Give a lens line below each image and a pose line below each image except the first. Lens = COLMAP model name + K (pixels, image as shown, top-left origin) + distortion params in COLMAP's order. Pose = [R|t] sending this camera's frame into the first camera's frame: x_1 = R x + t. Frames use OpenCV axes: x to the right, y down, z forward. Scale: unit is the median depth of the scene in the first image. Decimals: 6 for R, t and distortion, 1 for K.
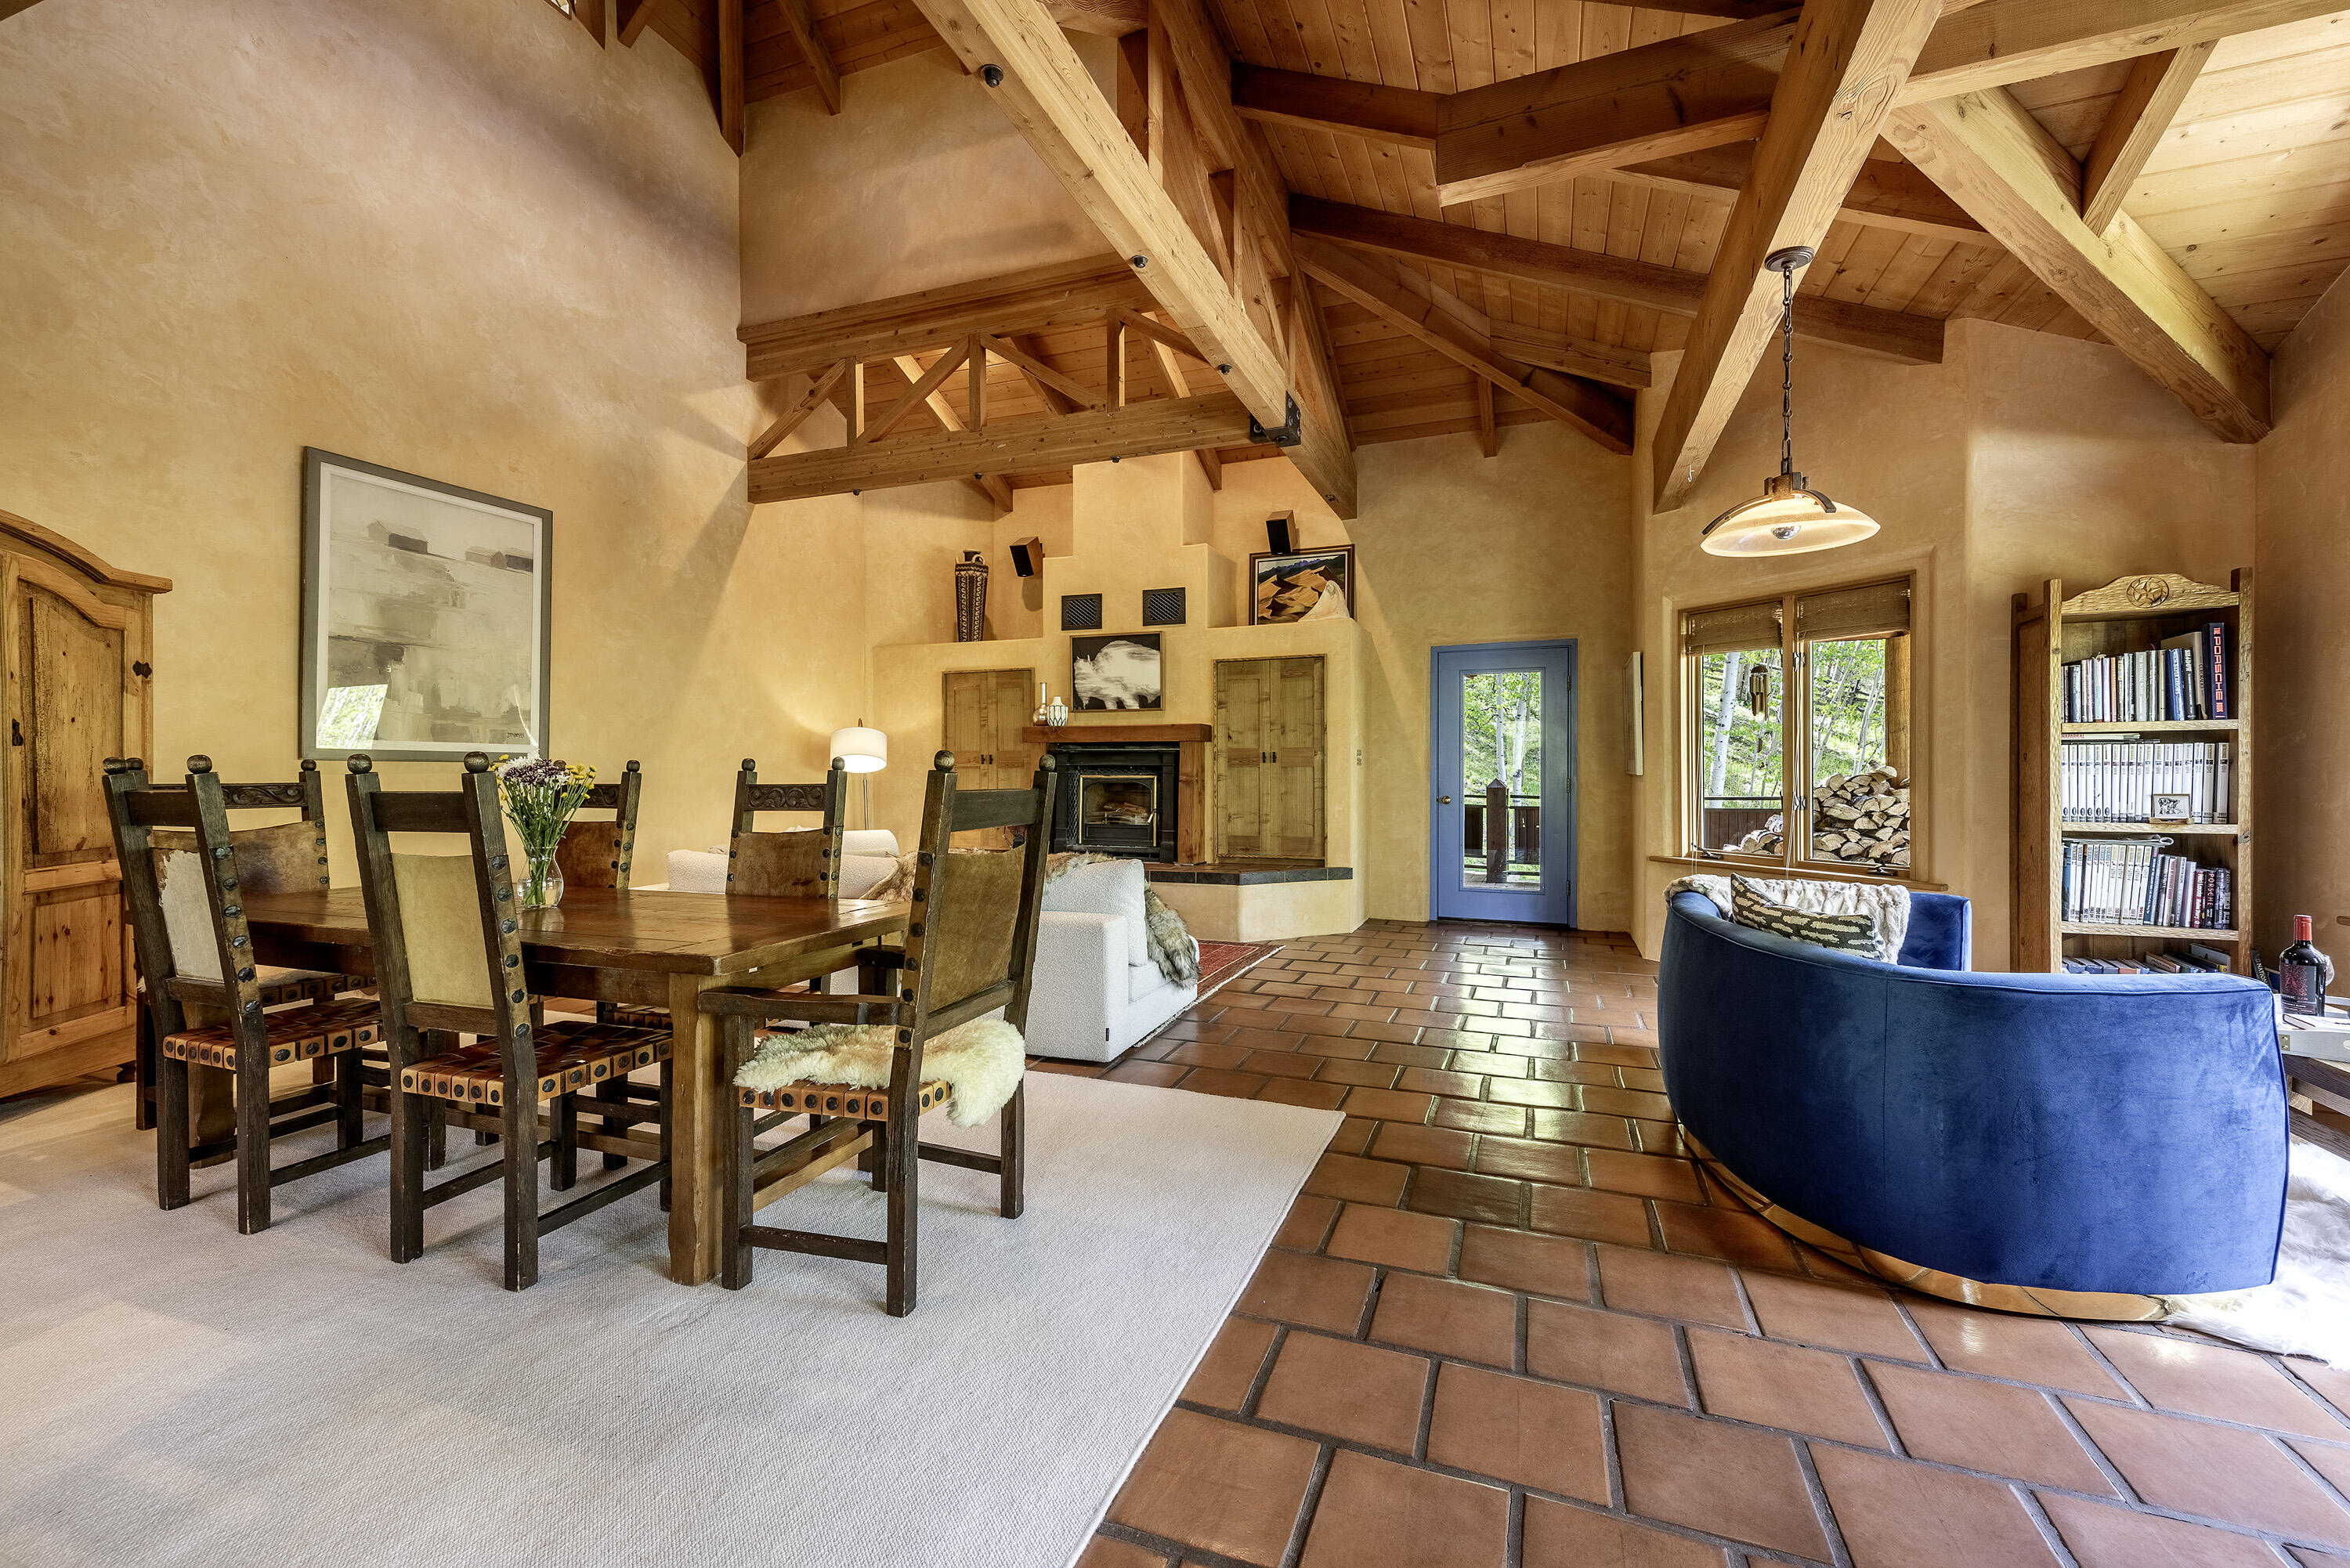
lens RADIAL K [[934.5, 0, 1184.5], [0, 934.5, 771.6], [0, 0, 1]] dist [0.013339, -0.004514]
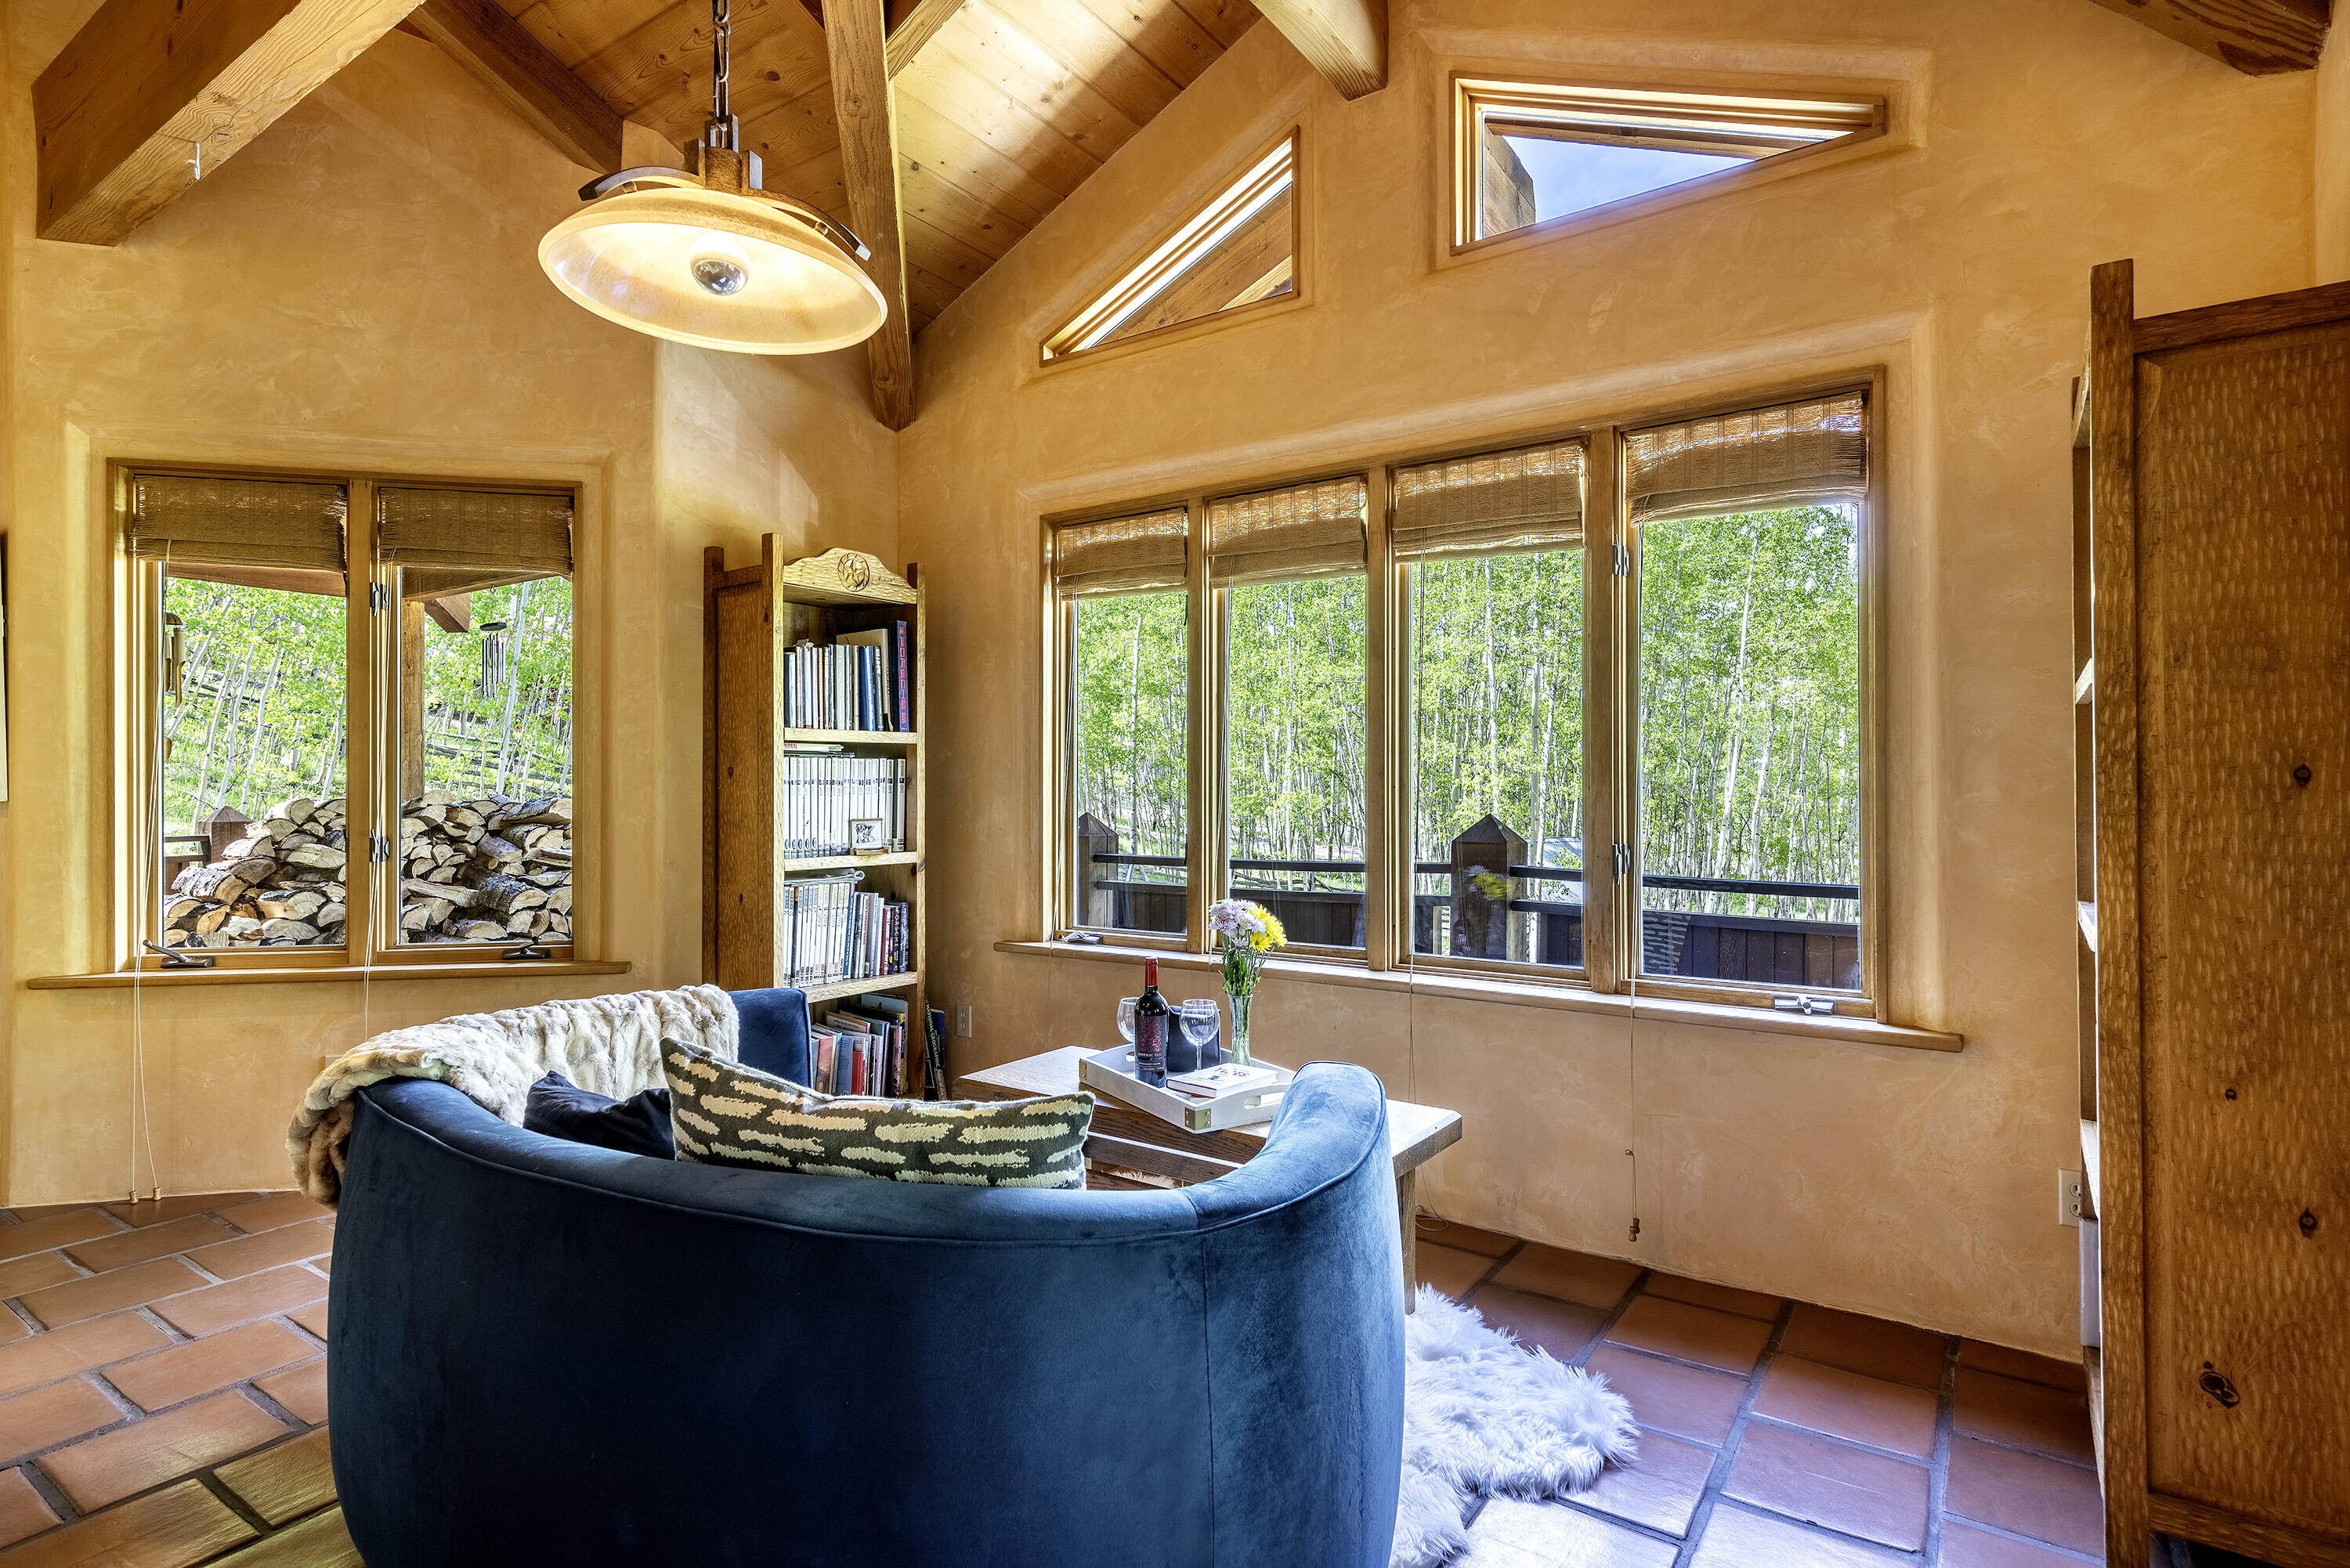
lens RADIAL K [[1175.3, 0, 1198.5], [0, 1175.3, 786.2], [0, 0, 1]] dist [0.002576, 0.000746]
pose [[0.223458, 0.003056, 0.974709, 0.063327], [0.004250, 0.999983, -0.004109, 0.000360], [-0.974704, 0.005060, 0.223441, 0.315561]]
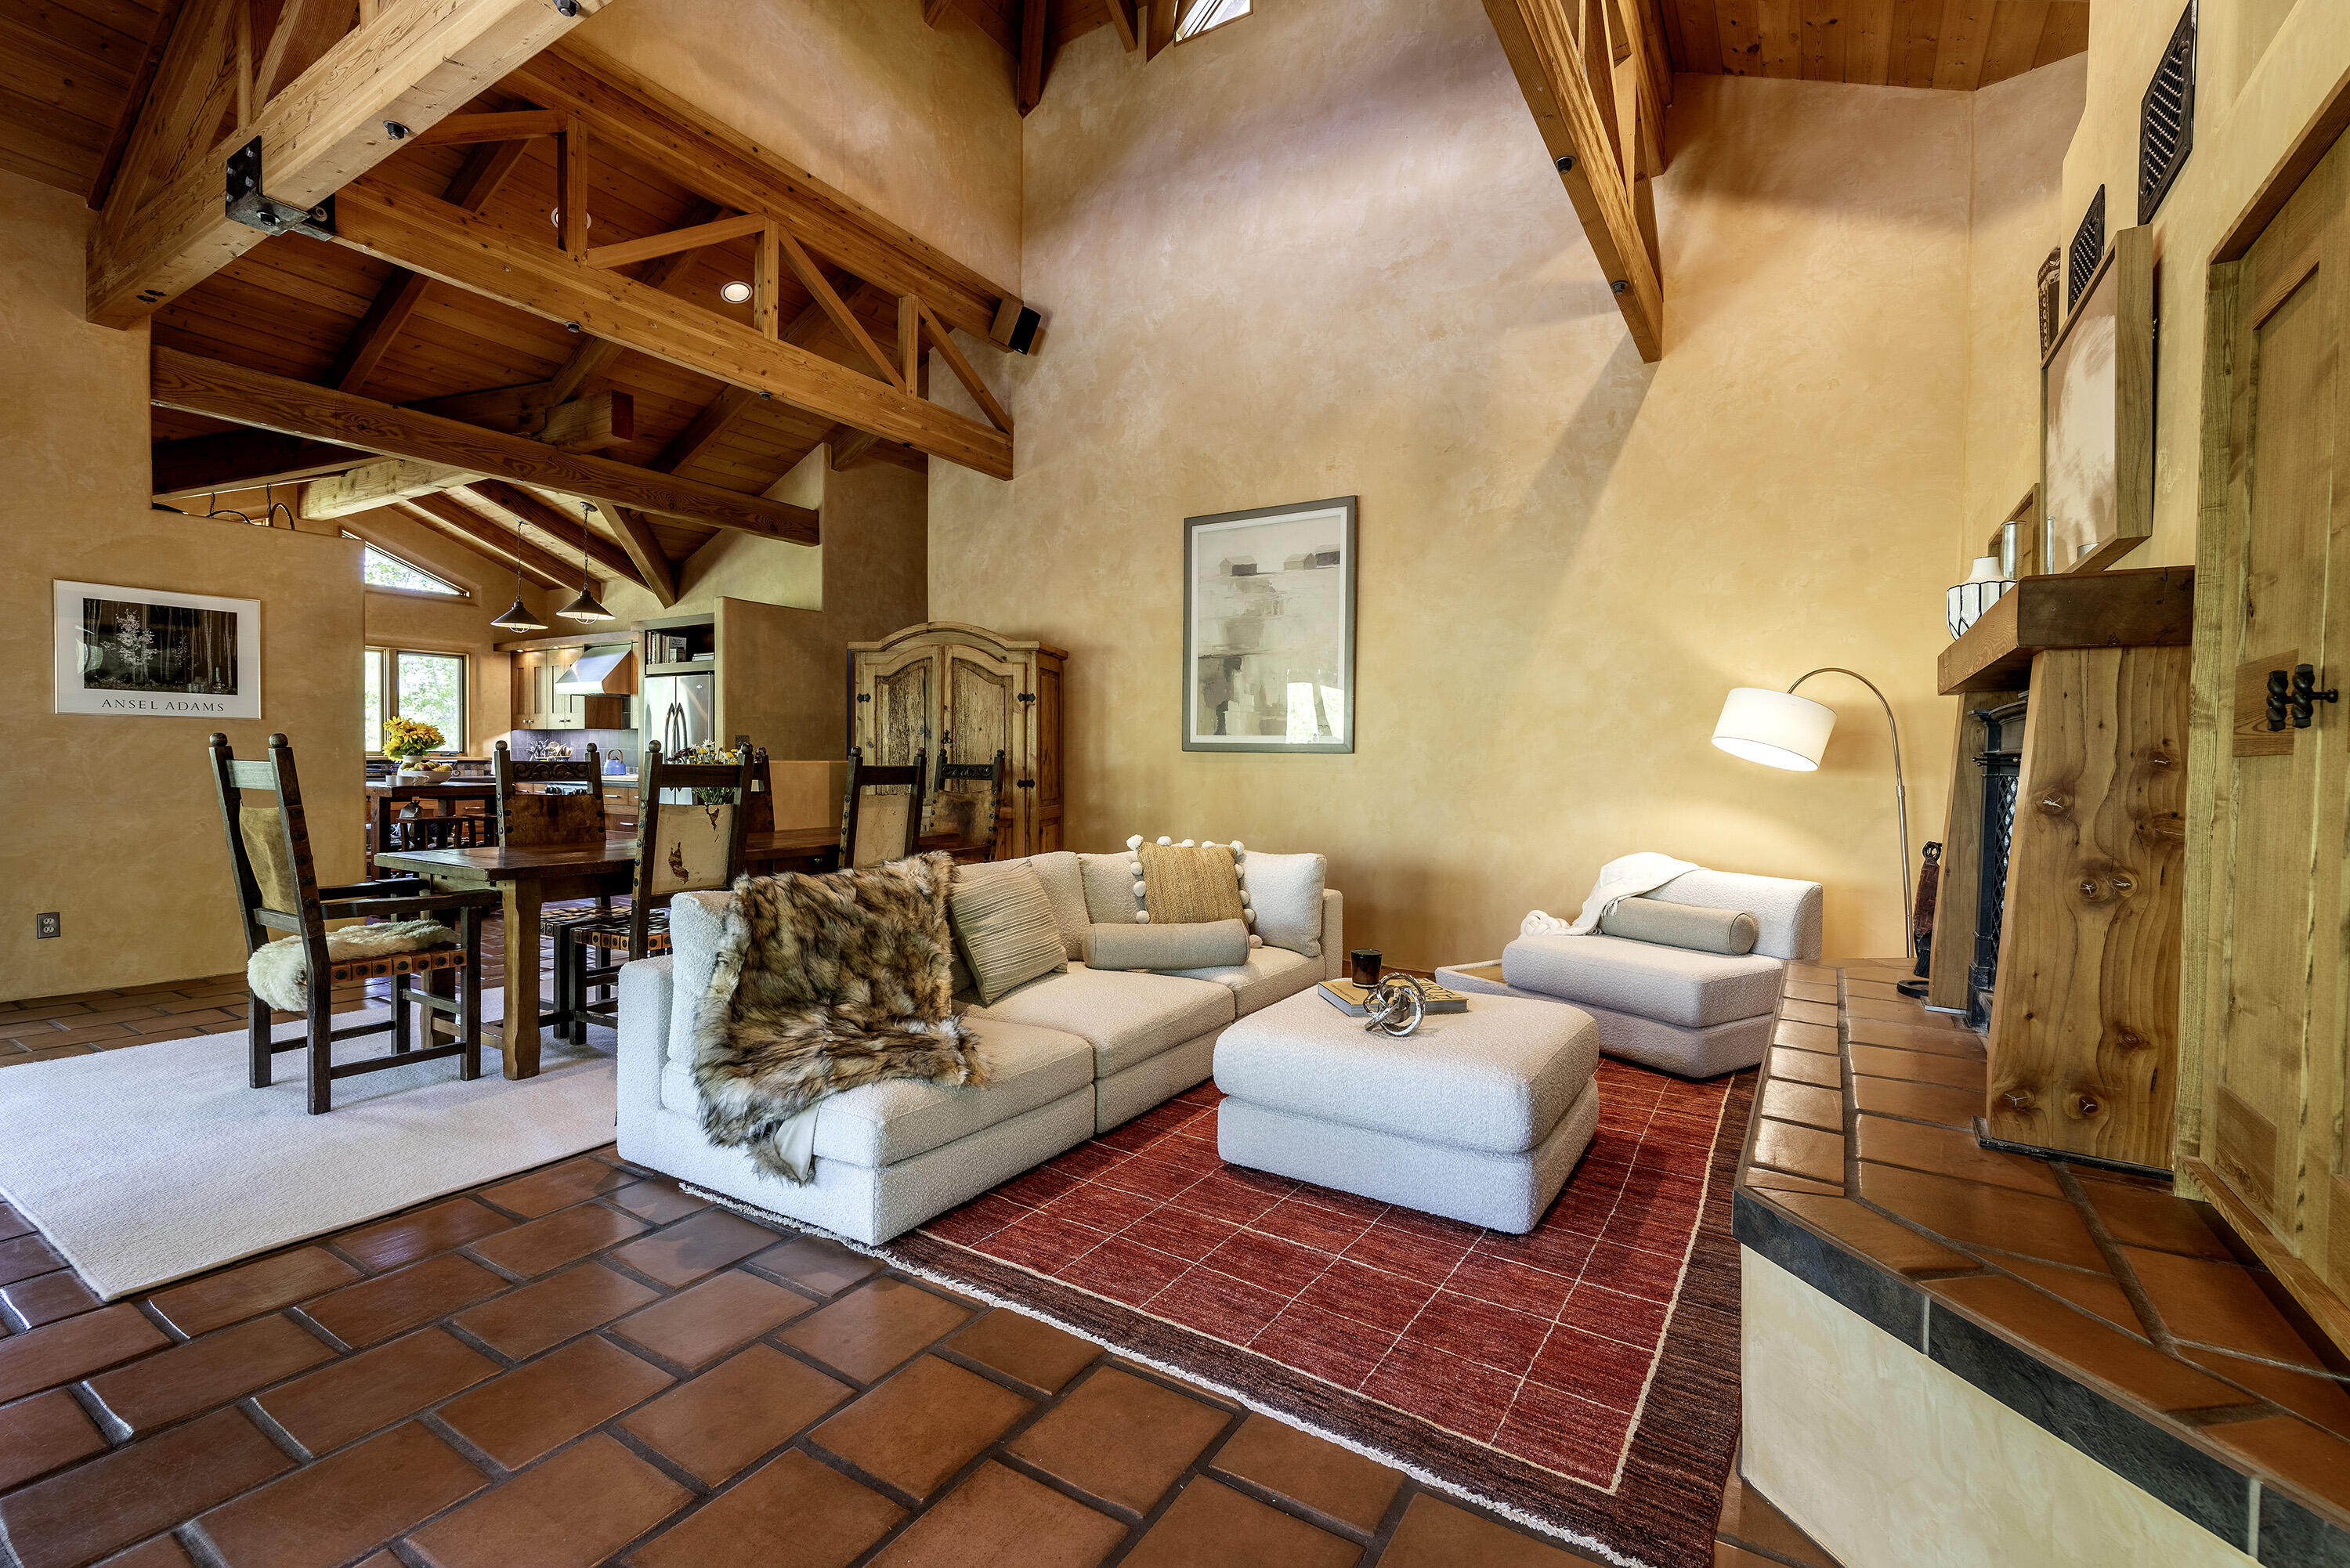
lens RADIAL K [[1026.4, 0, 1170.5], [0, 1026.4, 775.8], [0, 0, 1]] dist [0.014279, -0.004172]
pose [[-0.205418, 0.011867, -0.978602, 0.394607], [-0.015804, 0.999756, 0.015441, -0.000829], [0.978547, 0.018638, -0.205180, 1.001947]]
